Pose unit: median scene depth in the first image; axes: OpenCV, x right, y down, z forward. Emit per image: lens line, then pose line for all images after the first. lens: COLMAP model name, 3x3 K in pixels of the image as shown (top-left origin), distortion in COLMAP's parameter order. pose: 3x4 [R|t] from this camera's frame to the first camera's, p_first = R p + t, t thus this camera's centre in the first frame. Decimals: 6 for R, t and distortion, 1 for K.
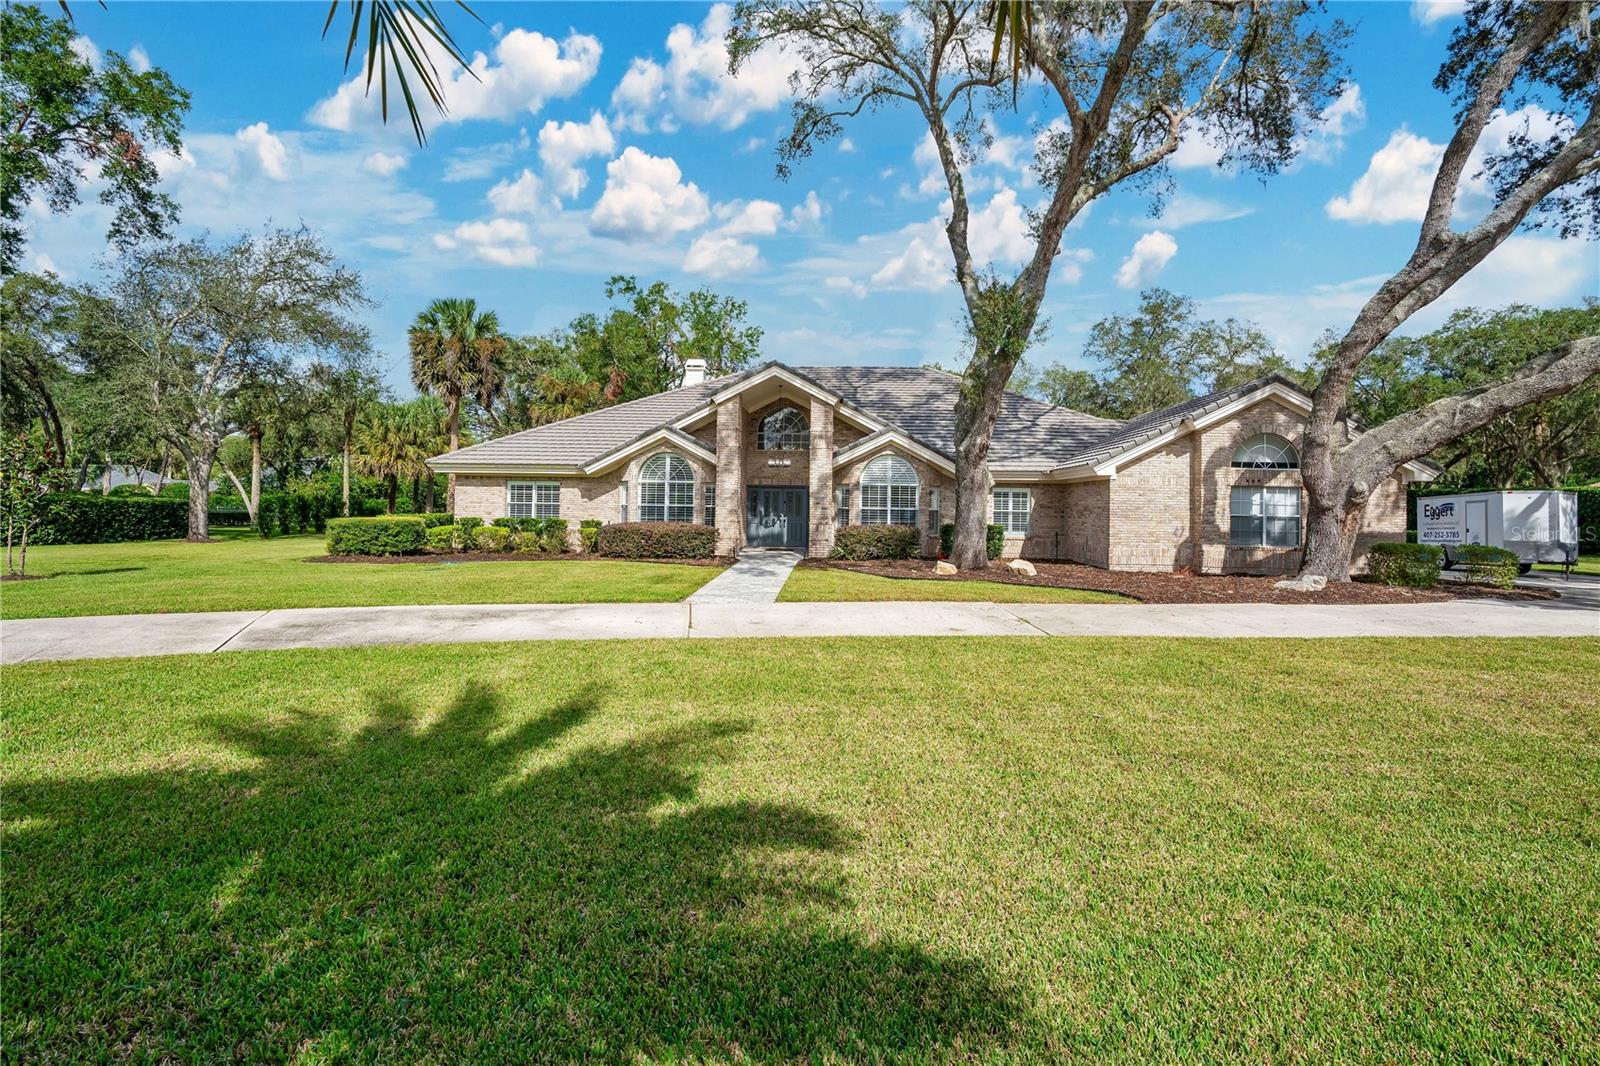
lens RADIAL K [[744.5, 0, 794.6], [0, 744.5, 500.7], [0, 0, 1]] dist [-0.044339, 0.000009]
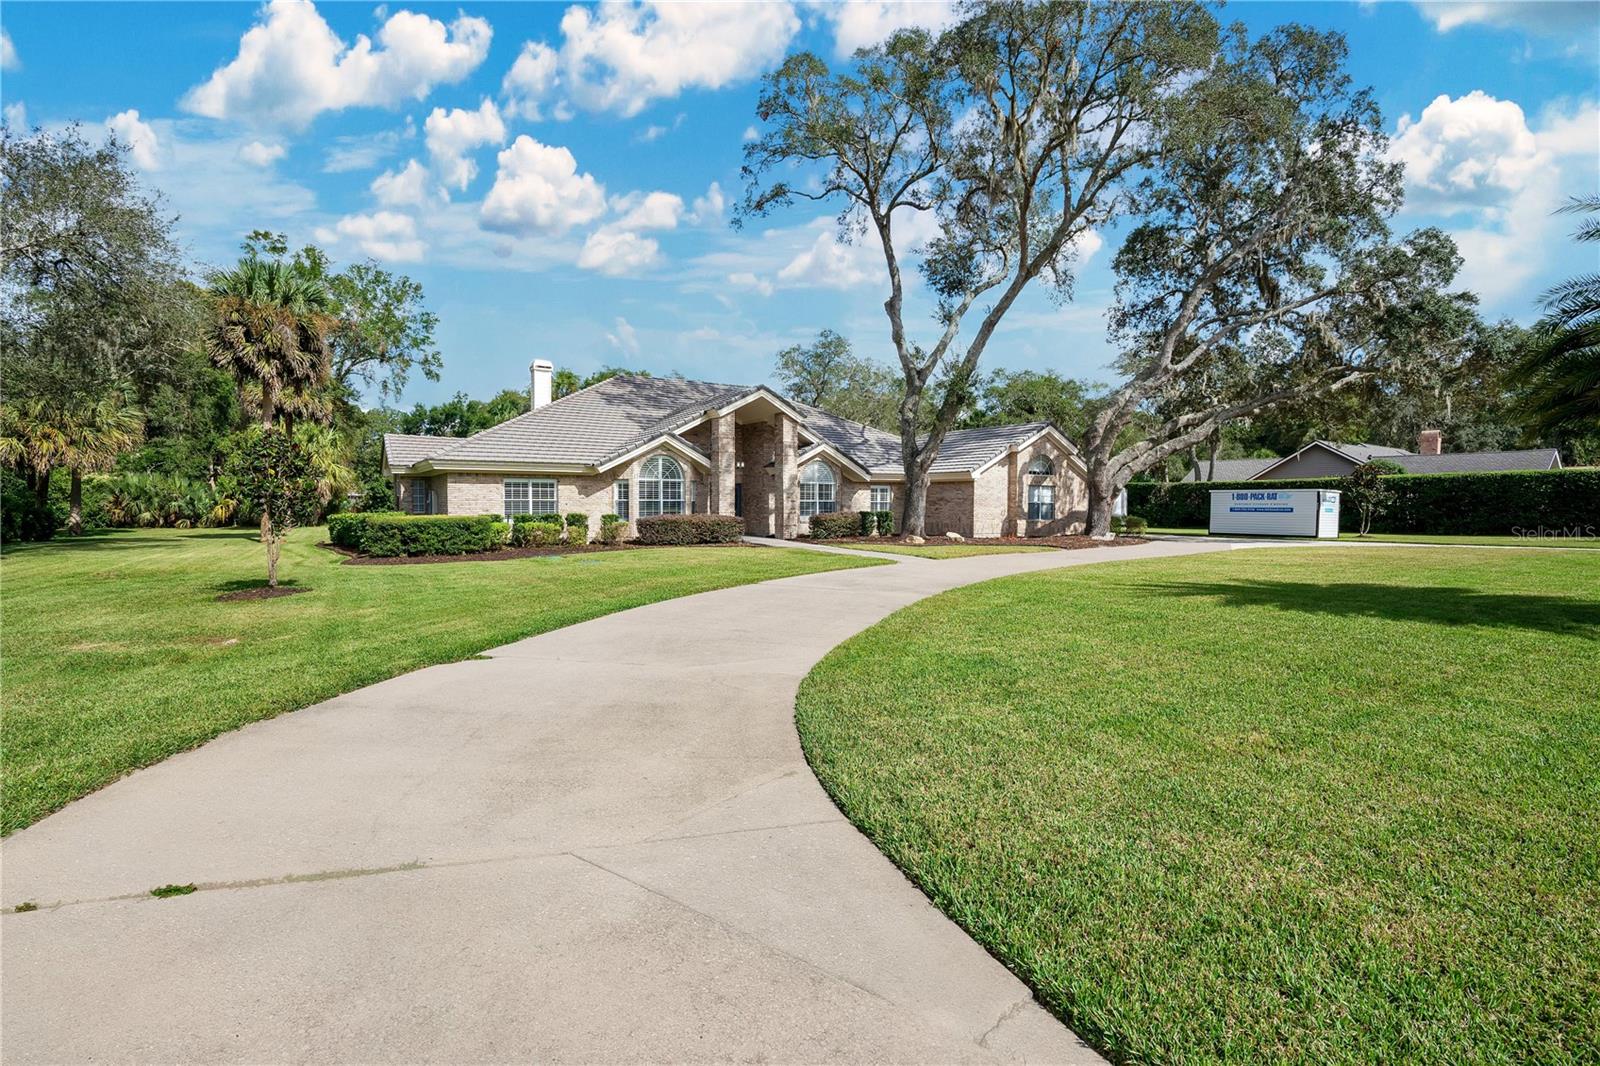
lens RADIAL K [[748.4, 0, 792.2], [0, 748.4, 529.1], [0, 0, 1]] dist [-0.074001, 0.026793]
pose [[0.812253, -0.032448, 0.582402, -0.723344], [0.007010, 0.998922, 0.045877, -0.000953], [-0.583263, -0.033181, 0.811606, -0.068897]]
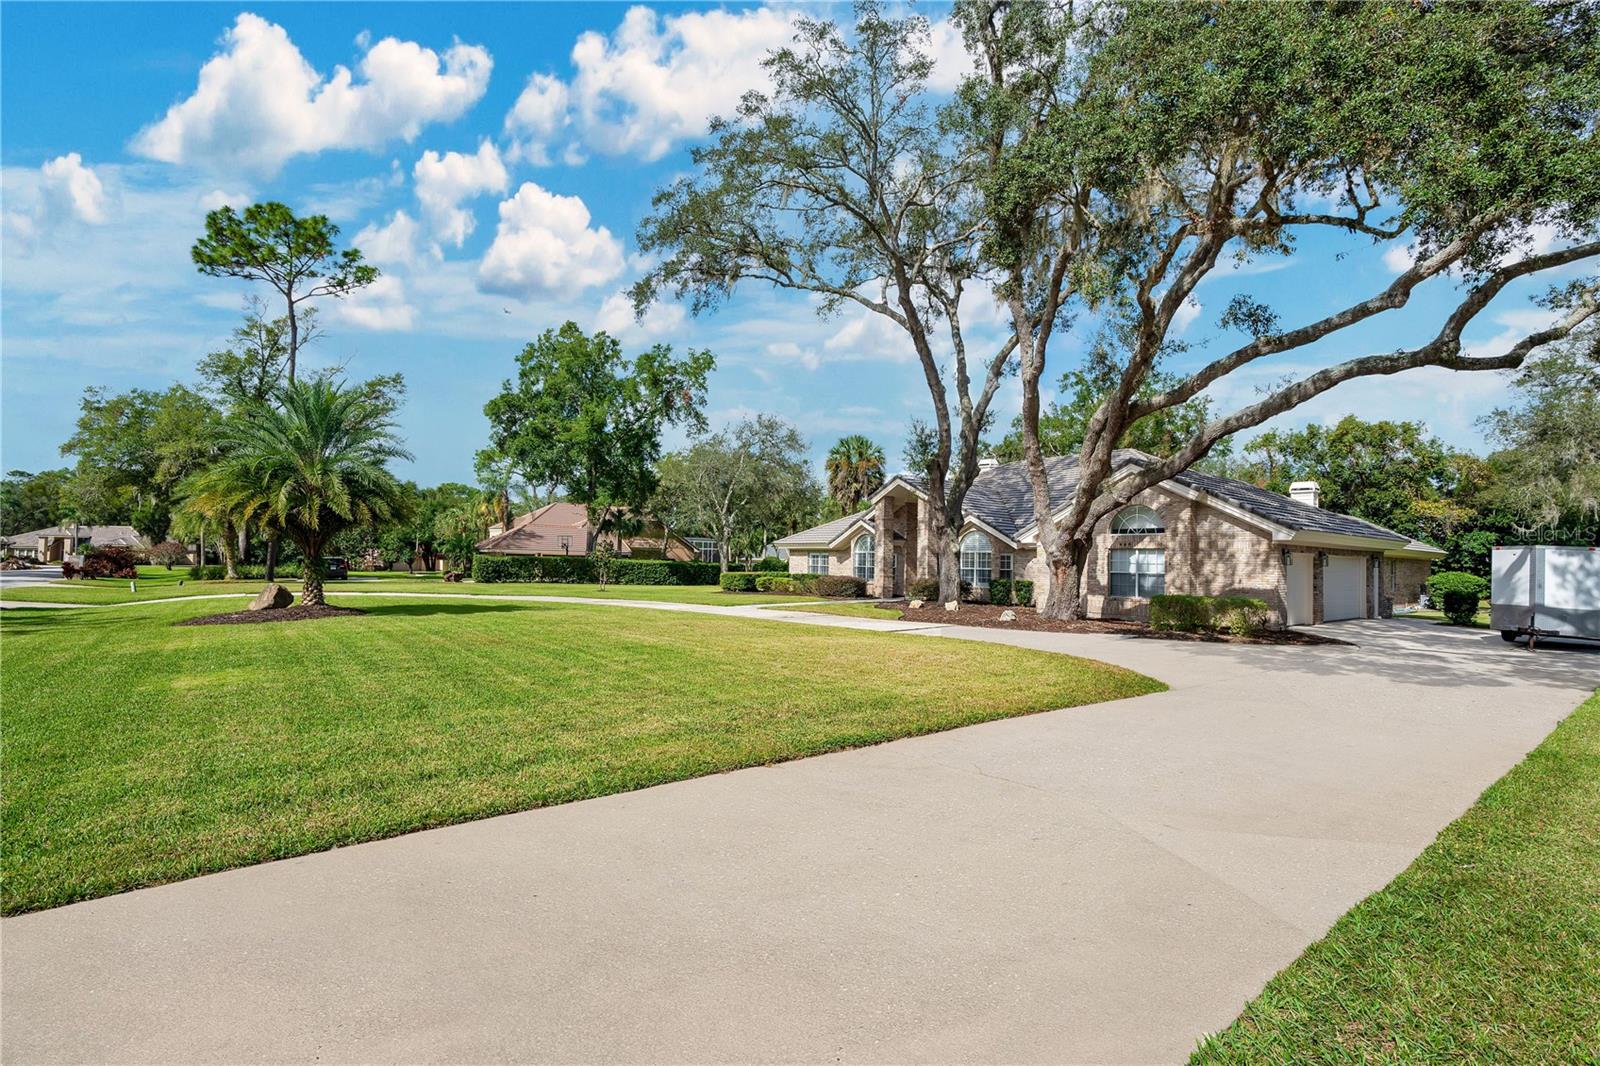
lens RADIAL K [[749.1, 0, 800.0], [0, 749.1, 533.0], [0, 0, 1]] dist [-0.080992, 0.030202]
pose [[0.656642, -0.034343, -0.753420, 1.022810], [-0.003024, 0.998835, -0.048166, 0.012947], [0.754197, 0.033906, 0.655773, -0.200110]]
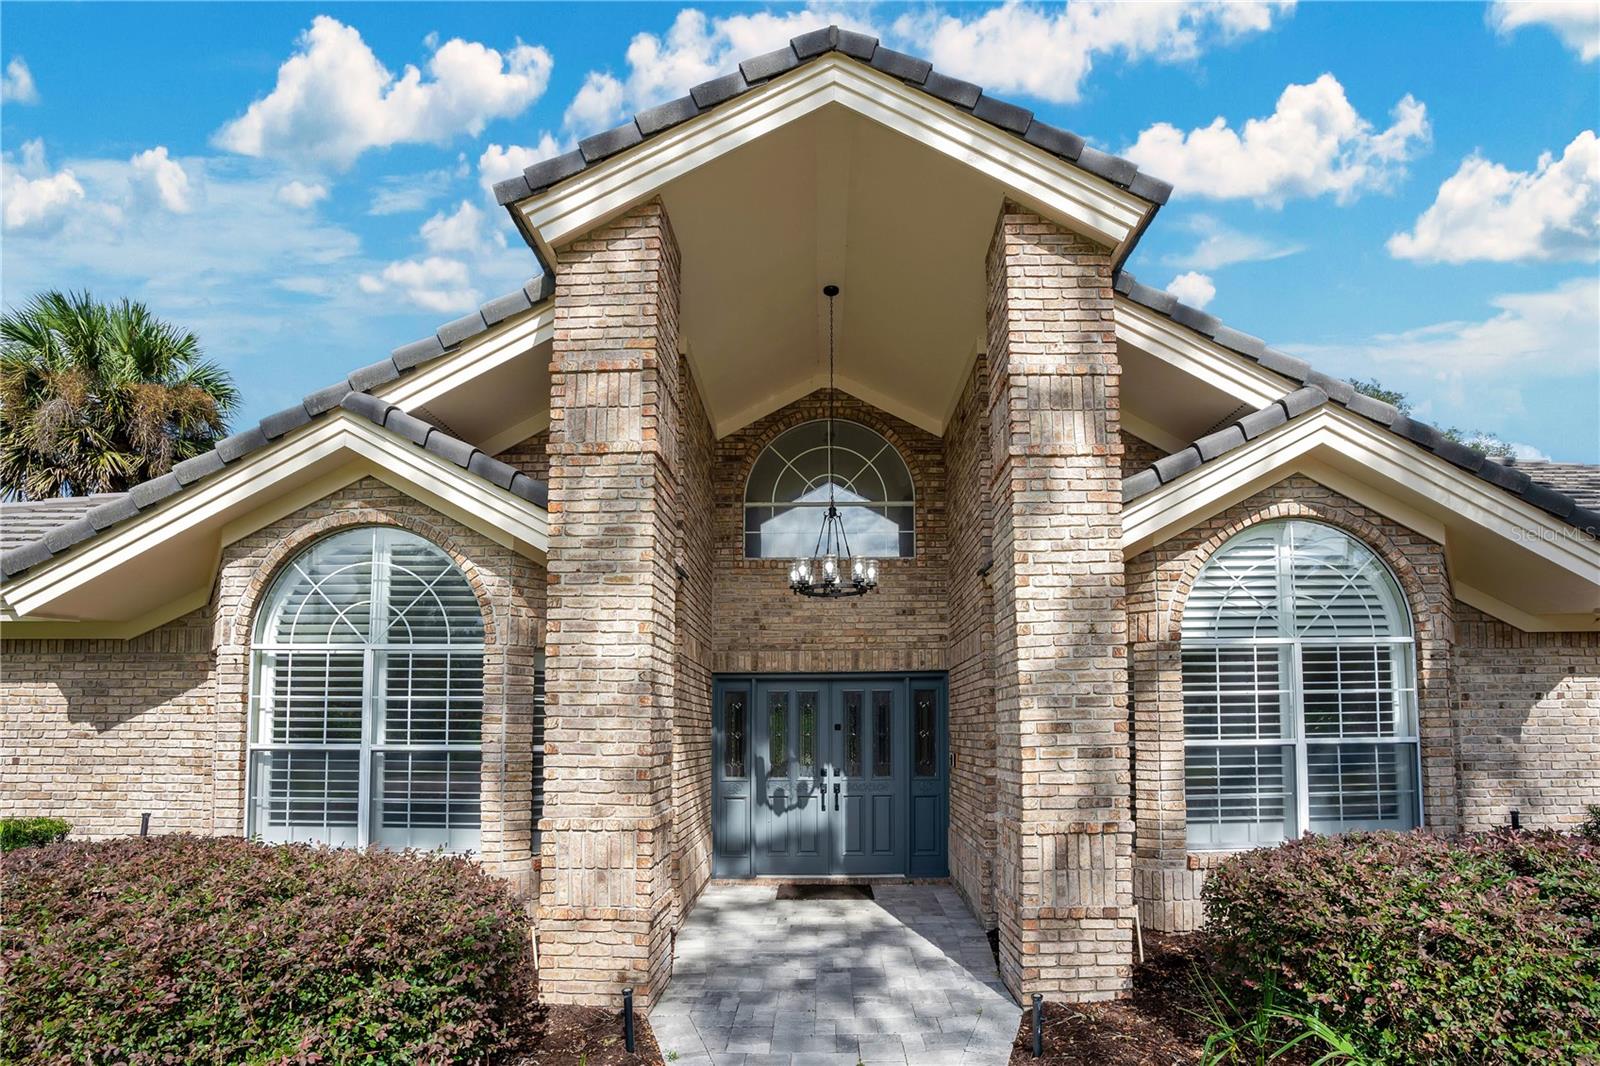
lens RADIAL K [[754.8, 0, 806.5], [0, 754.8, 676.7], [0, 0, 1]] dist [-0.035456, 0.000127]
pose [[0.998770, -0.016617, 0.046725, -0.046631], [0.019665, 0.997655, -0.065553, 0.002250], [-0.045526, 0.066391, 0.996755, 0.796715]]
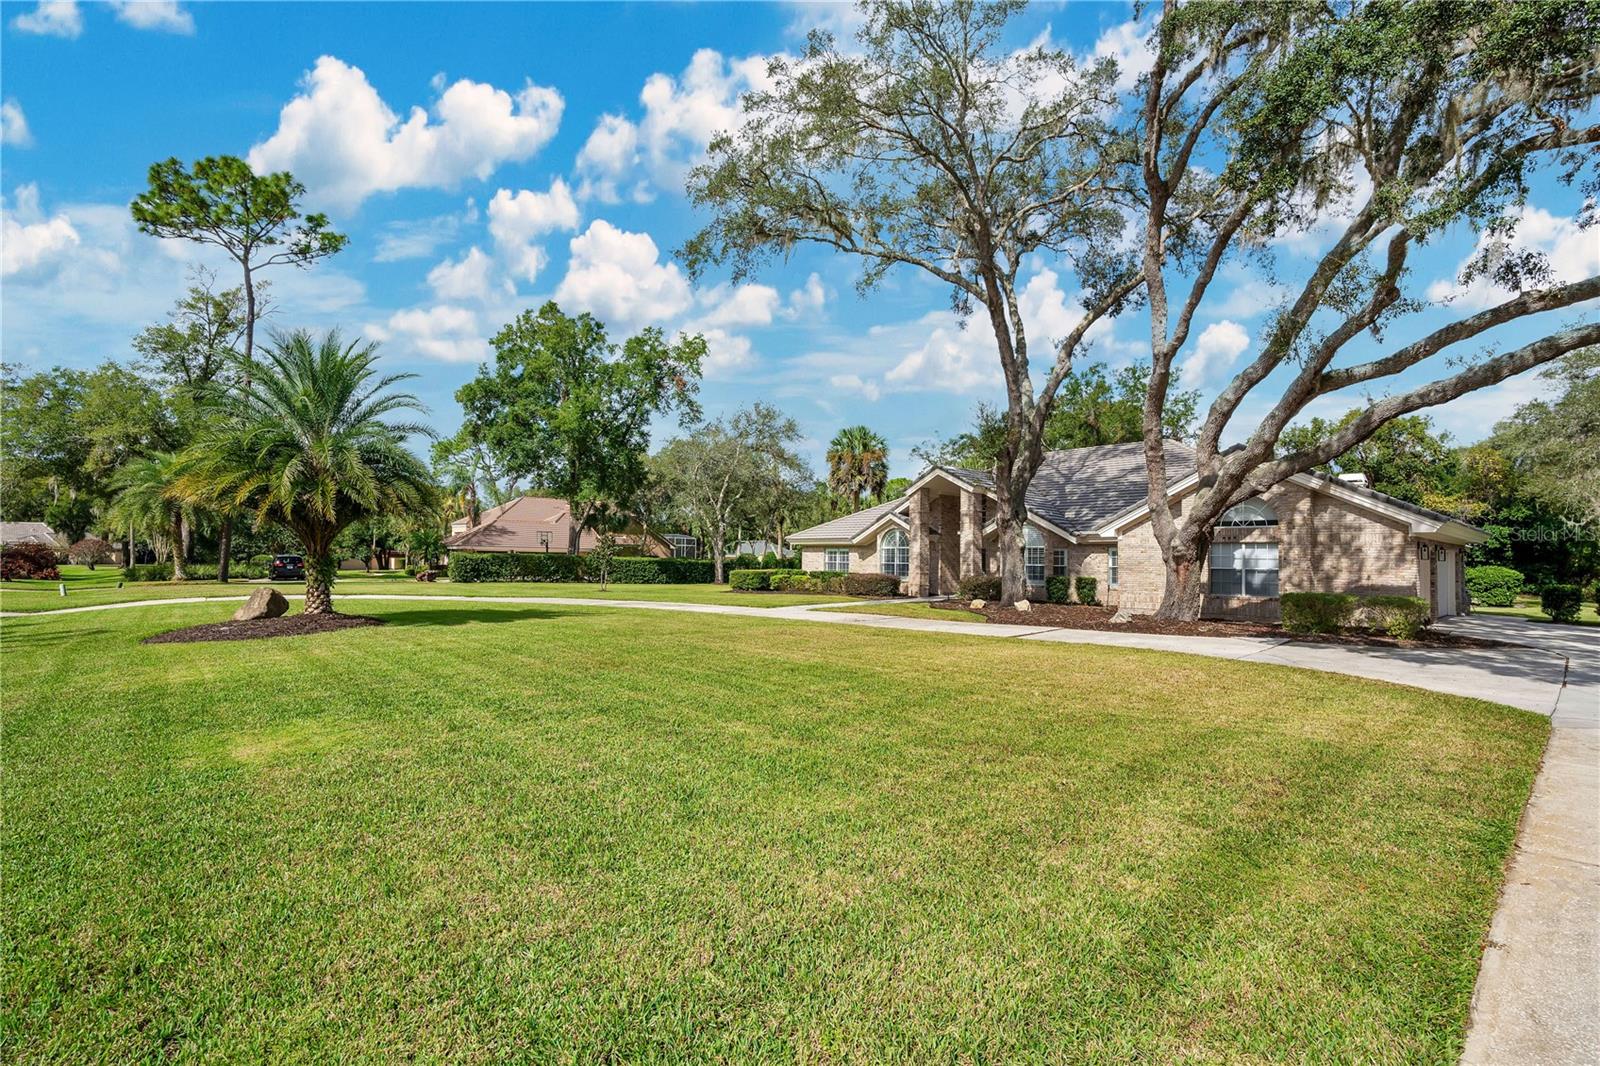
lens RADIAL K [[748.4, 0, 792.2], [0, 748.4, 529.1], [0, 0, 1]] dist [-0.074001, 0.026793]
pose [[0.701753, -0.035715, -0.711525, 0.812577], [0.001012, 0.998792, -0.049136, 0.012000], [0.712420, 0.033761, 0.700941, -0.240215]]
